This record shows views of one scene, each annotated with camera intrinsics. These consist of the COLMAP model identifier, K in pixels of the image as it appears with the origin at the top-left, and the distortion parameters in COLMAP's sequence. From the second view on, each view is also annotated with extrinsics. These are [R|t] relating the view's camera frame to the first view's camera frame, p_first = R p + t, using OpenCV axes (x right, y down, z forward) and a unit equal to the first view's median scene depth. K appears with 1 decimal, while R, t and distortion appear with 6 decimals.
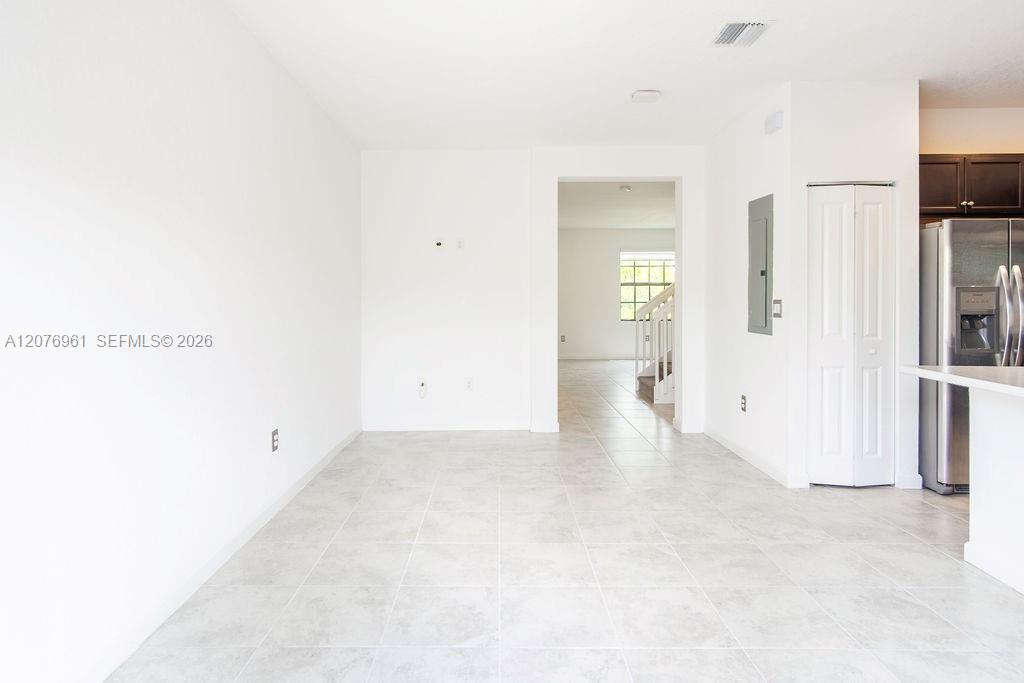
lens RADIAL K [[564.8, 0, 490.9], [0, 564.8, 304.6], [0, 0, 1]] dist [0.002200, 0.000969]
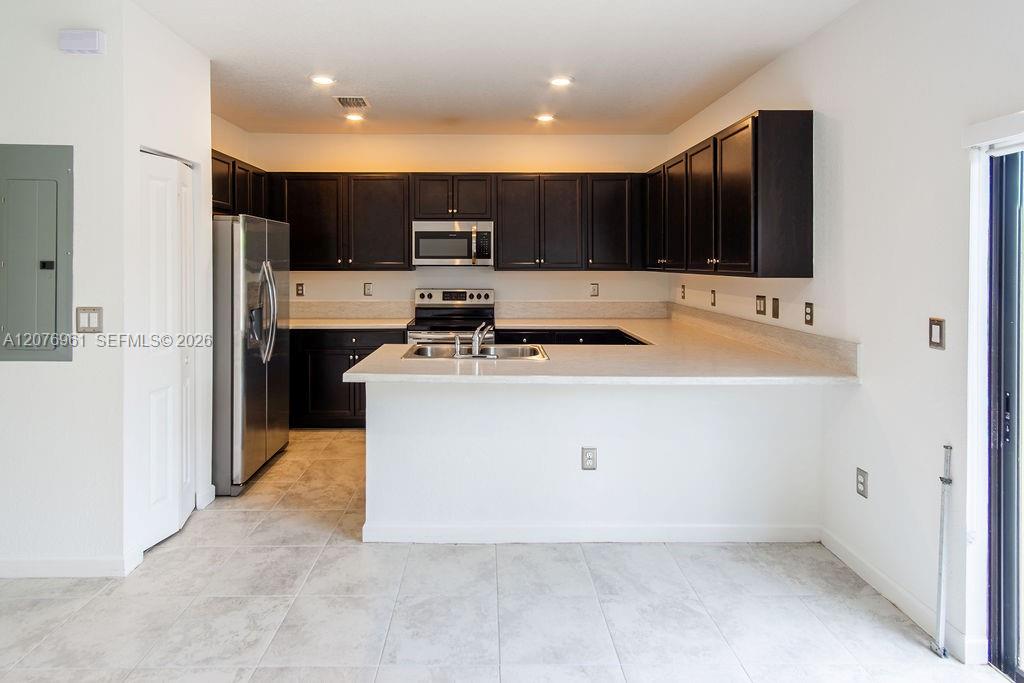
lens RADIAL K [[578.6, 0, 490.1], [0, 578.6, 265.8], [0, 0, 1]] dist [0.002798, 0.001632]
pose [[-0.025734, -0.003811, 0.999662, -0.209223], [0.008545, 0.999955, 0.004032, -0.060844], [-0.999632, 0.008645, -0.025701, 0.588714]]
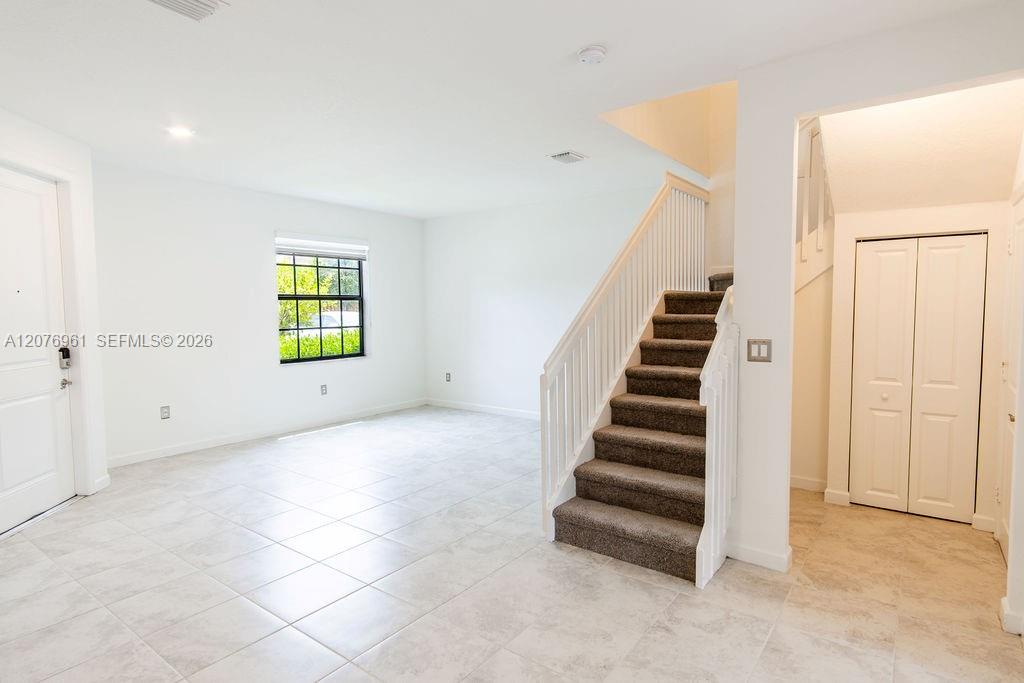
lens RADIAL K [[549.3, 0, 512.0], [0, 549.3, 341.5], [0, 0, 1]] dist [0.002123, 0.003016]
pose [[0.586989, -0.054633, 0.807750, -0.226567], [0.013953, 0.998255, 0.057378, -0.066929], [-0.809475, -0.022410, 0.586727, 1.655319]]
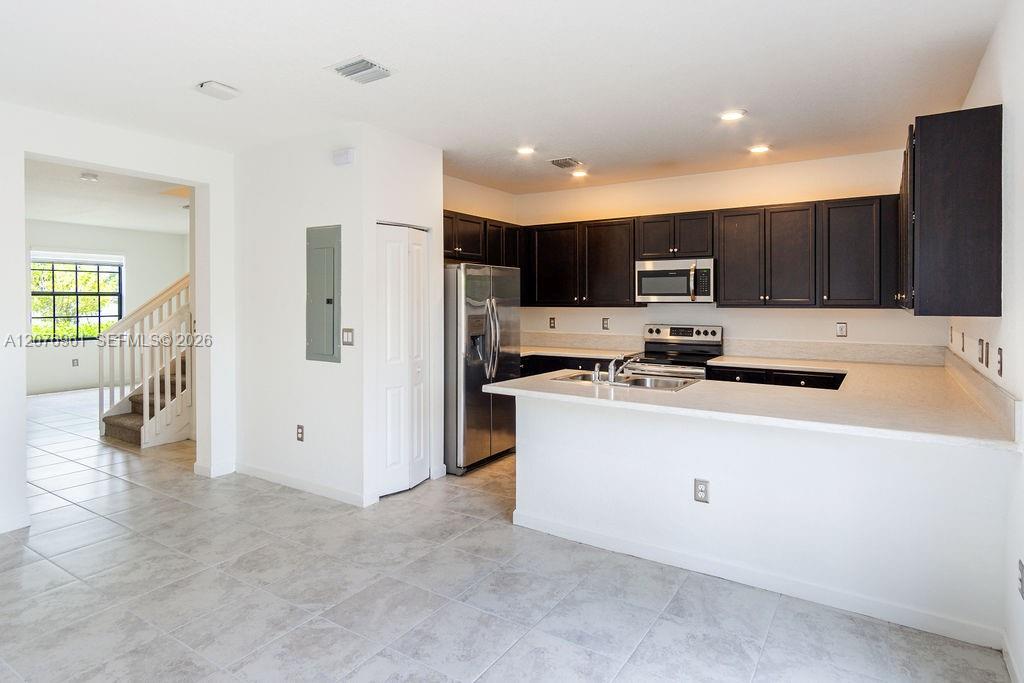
lens RADIAL K [[564.3, 0, 518.0], [0, 564.3, 307.1], [0, 0, 1]] dist [0.004095, 0.000525]
pose [[0.525820, -0.004438, 0.850584, -0.220021], [0.006207, 0.999980, 0.001381, -0.048492], [-0.850573, 0.004553, 0.525837, 0.215816]]
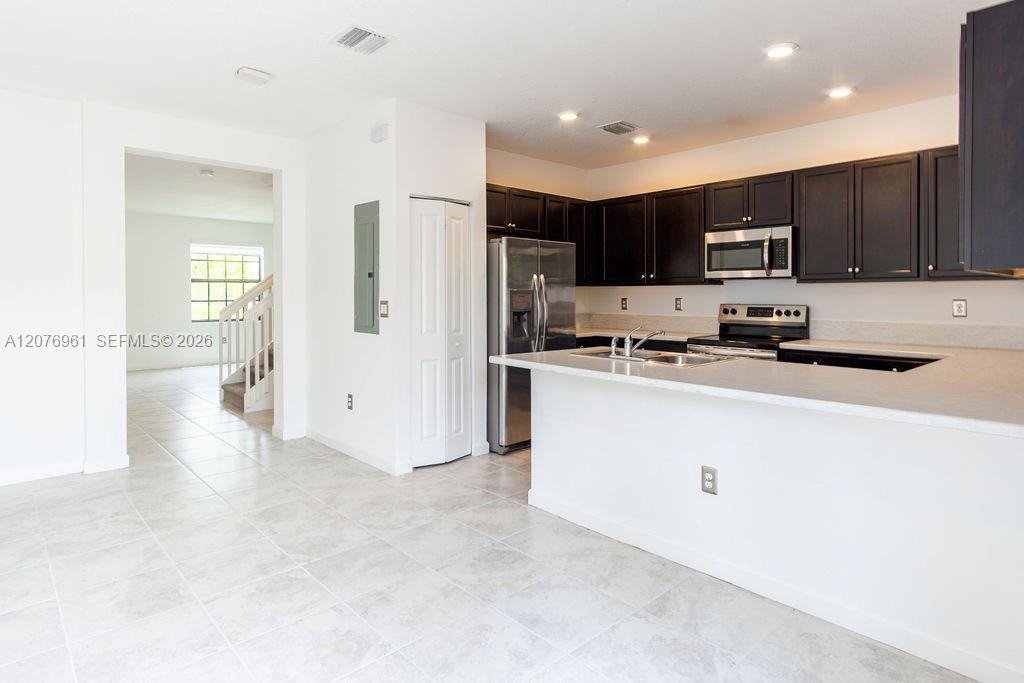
lens RADIAL K [[567.9, 0, 509.8], [0, 567.9, 298.2], [0, 0, 1]] dist [0.002421, 0.001225]
pose [[0.725082, -0.002983, 0.688656, -0.062052], [0.006246, 0.999978, -0.002244, -0.010353], [-0.688634, 0.005929, 0.725085, 0.068244]]
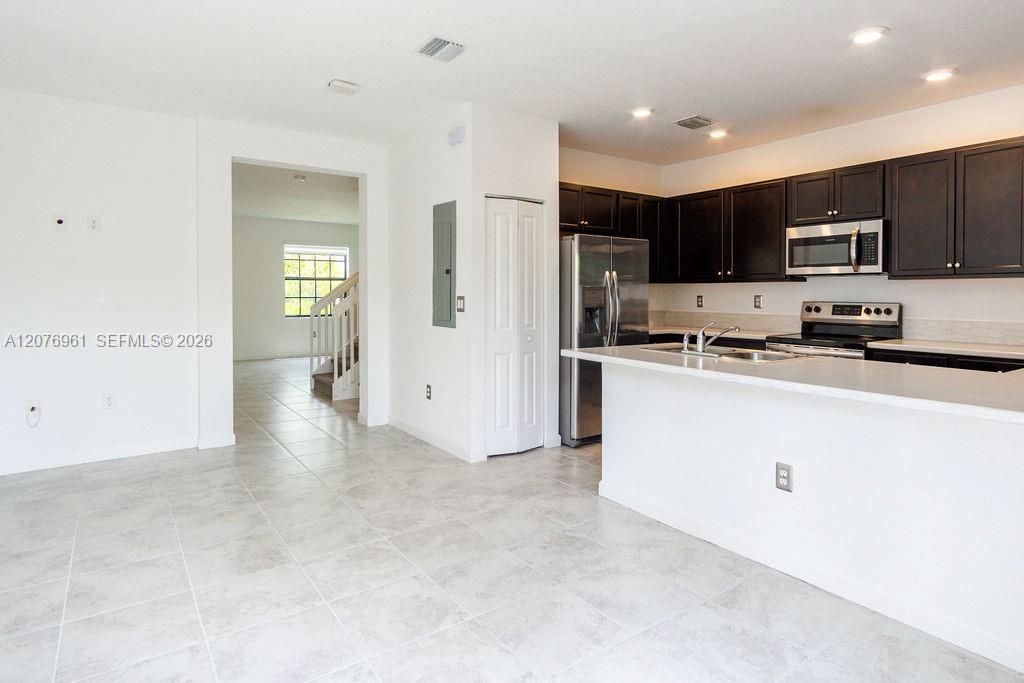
lens RADIAL K [[566.7, 0, 505.9], [0, 566.7, 300.5], [0, 0, 1]] dist [0.003388, 0.001217]
pose [[0.811756, -0.002562, 0.583991, -0.079776], [0.001456, 0.999996, 0.002363, -0.002491], [-0.583995, -0.001068, 0.811757, 0.044661]]
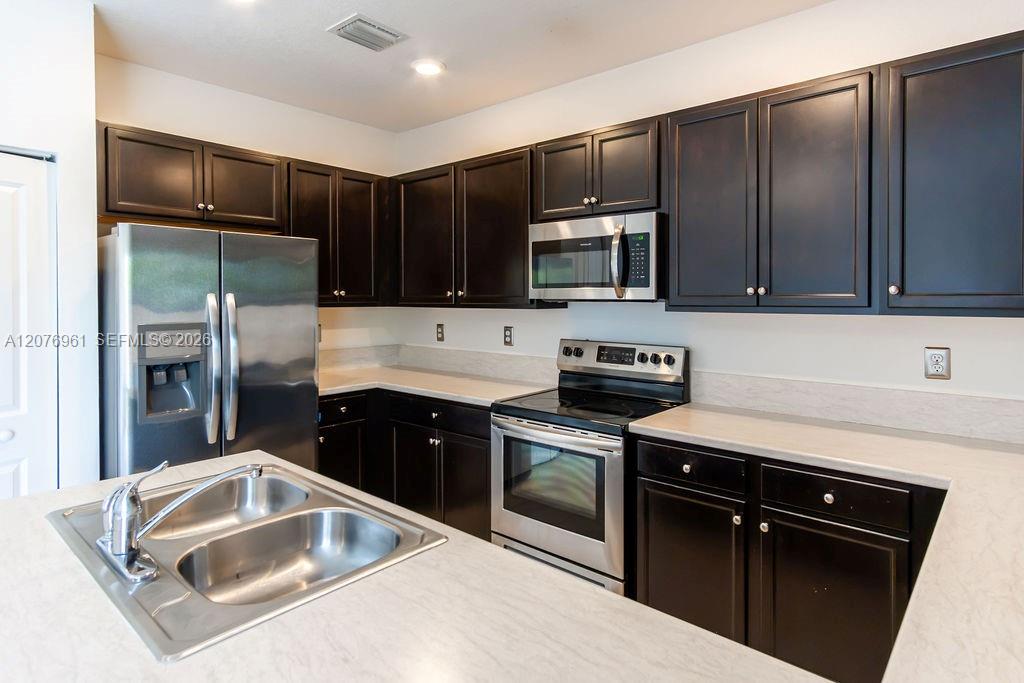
lens RADIAL K [[562.8, 0, 514.2], [0, 562.8, 302.4], [0, 0, 1]] dist [0.001659, 0.000490]
pose [[0.645099, -0.005160, 0.764081, 0.589076], [0.006289, 0.999979, 0.001443, -0.055547], [-0.764073, 0.003875, 0.645118, 0.226007]]
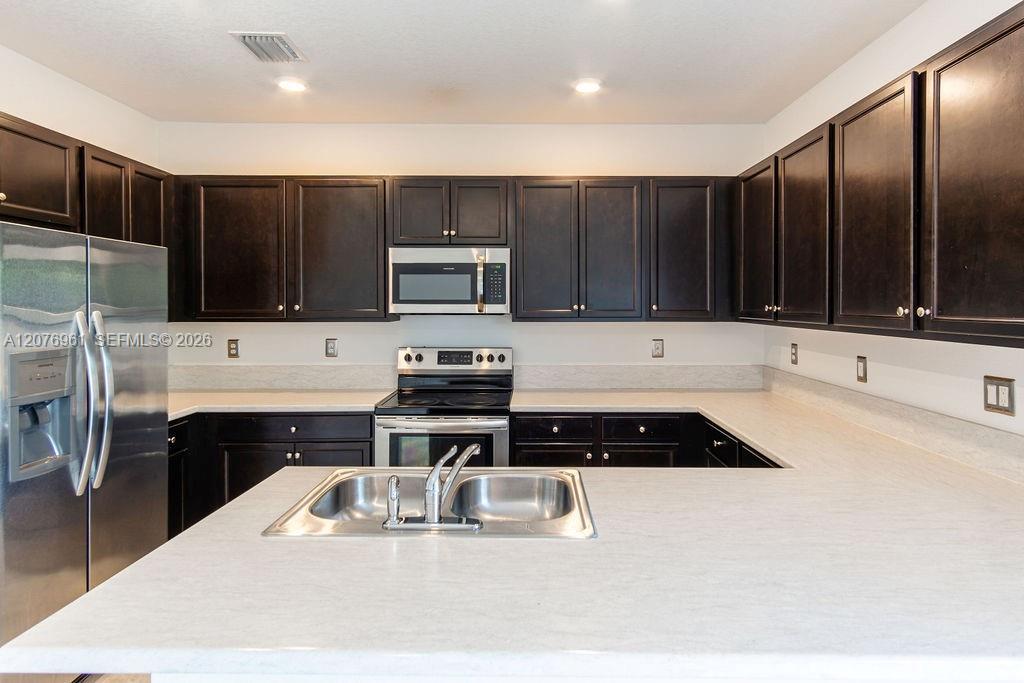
lens RADIAL K [[560.5, 0, 531.4], [0, 560.5, 307.1], [0, 0, 1]] dist [0.000508, -0.000160]
pose [[-0.022552, -0.003549, 0.999739, 0.296346], [0.008873, 0.999954, 0.003750, -0.070509], [-0.999706, 0.008956, -0.022519, 0.527947]]
